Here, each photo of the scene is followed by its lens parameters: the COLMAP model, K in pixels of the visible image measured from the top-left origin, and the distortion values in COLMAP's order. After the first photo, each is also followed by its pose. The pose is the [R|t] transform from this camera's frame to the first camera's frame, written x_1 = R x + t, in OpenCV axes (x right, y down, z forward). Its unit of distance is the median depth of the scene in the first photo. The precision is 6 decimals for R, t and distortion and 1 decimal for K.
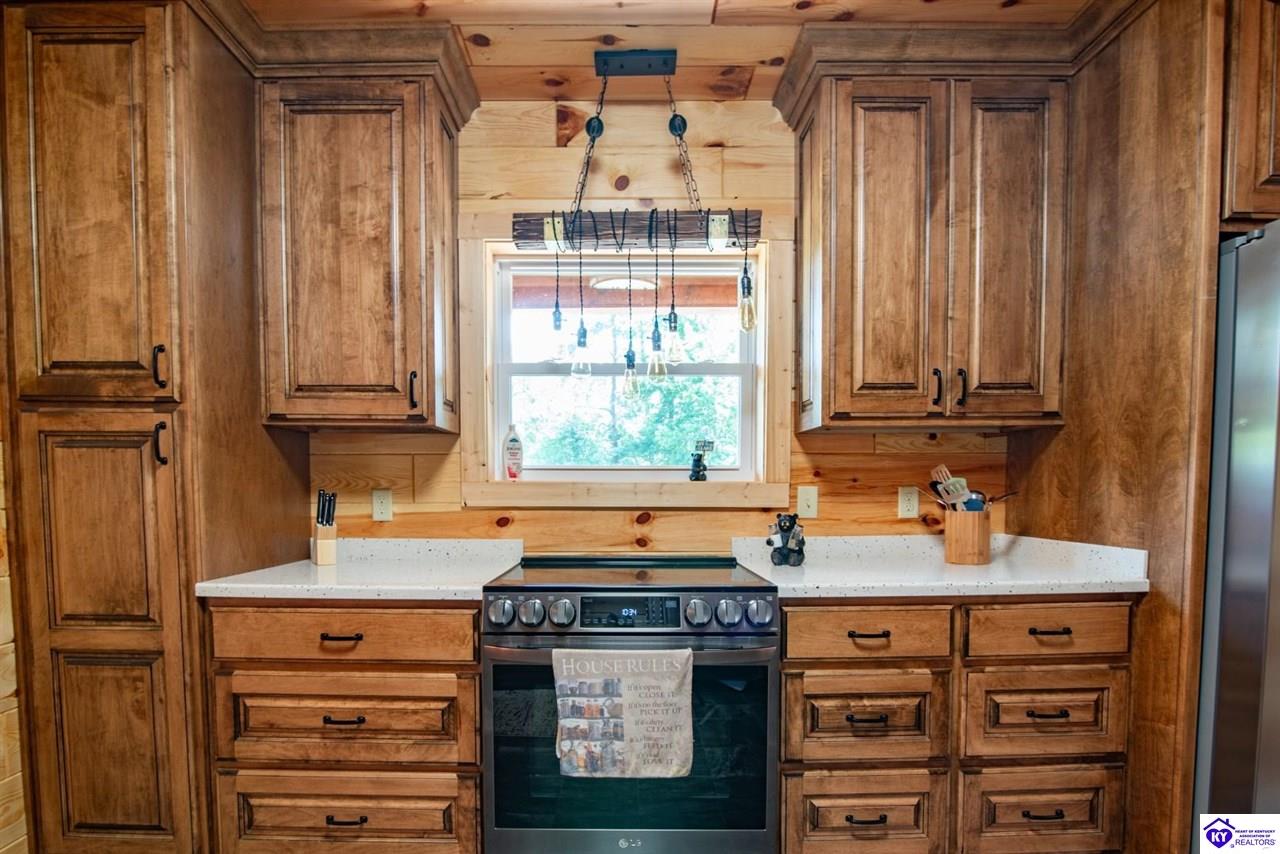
lens RADIAL K [[610.3, 0, 663.1], [0, 610.3, 528.9], [0, 0, 1]] dist [-0.022851, 0.002244]
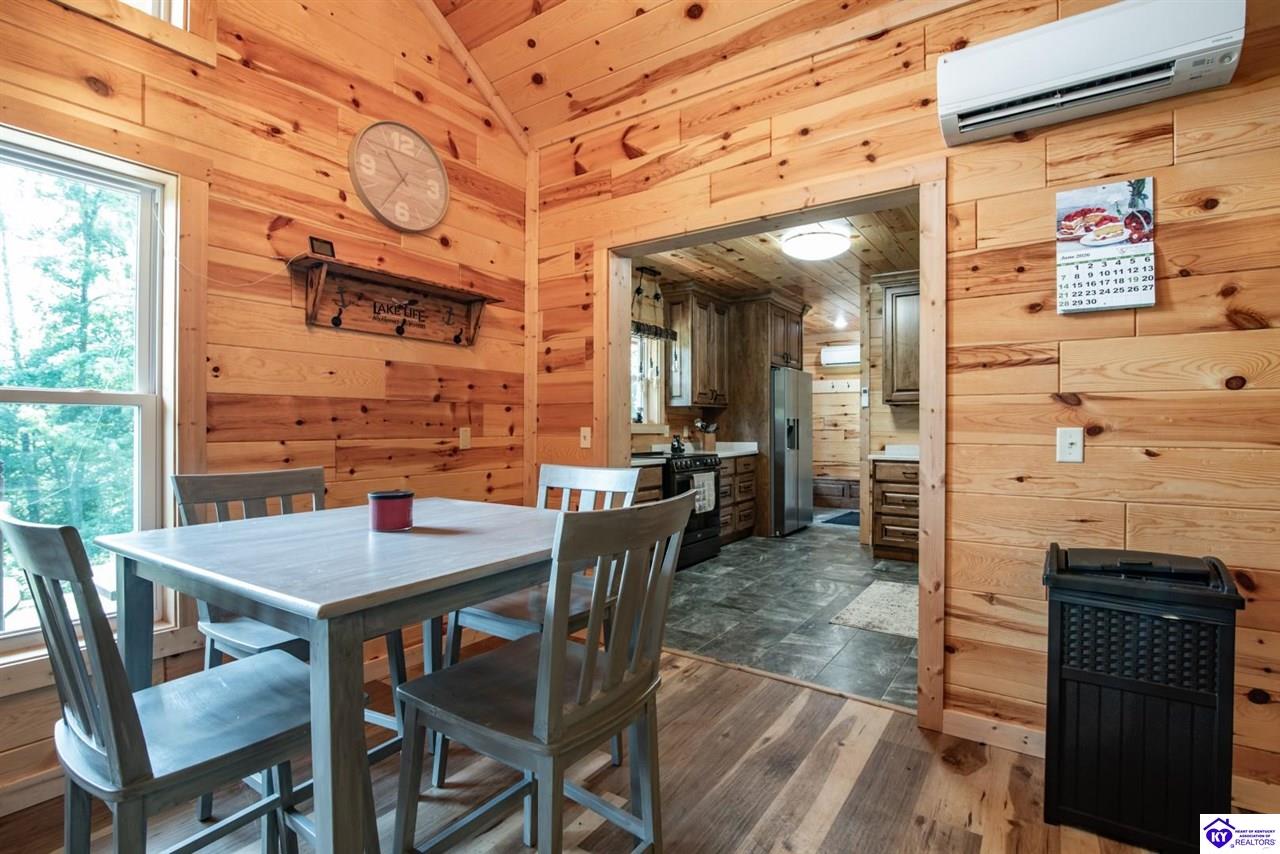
lens RADIAL K [[610.3, 0, 629.7], [0, 610.3, 432.9], [0, 0, 1]] dist [-0.022851, 0.002244]
pose [[0.584300, -0.005898, 0.811516, -2.735339], [0.054445, 0.998006, -0.031947, 0.053685], [-0.809709, 0.062850, 0.583456, -0.591532]]
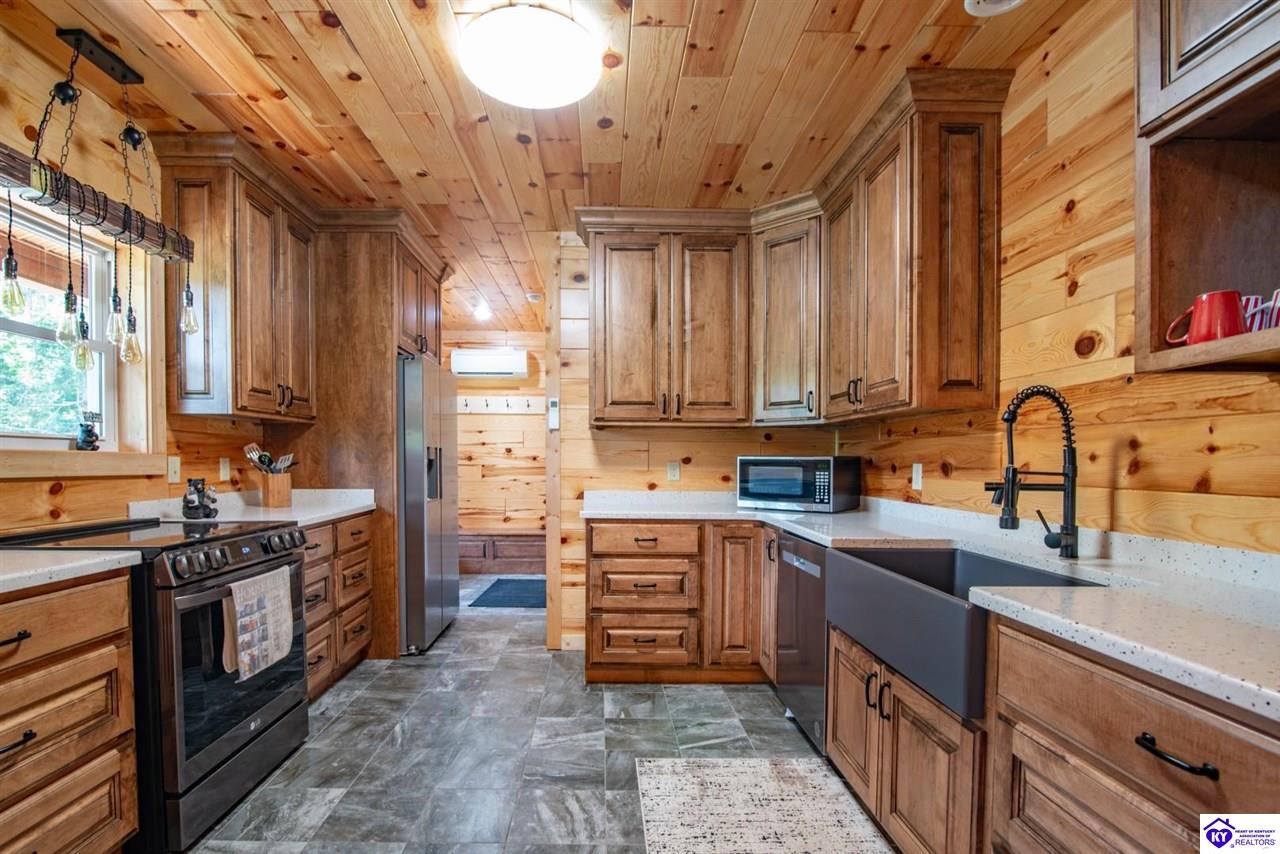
lens RADIAL K [[610.3, 0, 577.4], [0, 610.3, 483.1], [0, 0, 1]] dist [-0.022851, 0.002244]
pose [[0.040890, -0.033809, 0.998592, -1.254062], [0.062517, 0.997556, 0.031214, -0.006596], [-0.997206, 0.061152, 0.042903, 0.191556]]
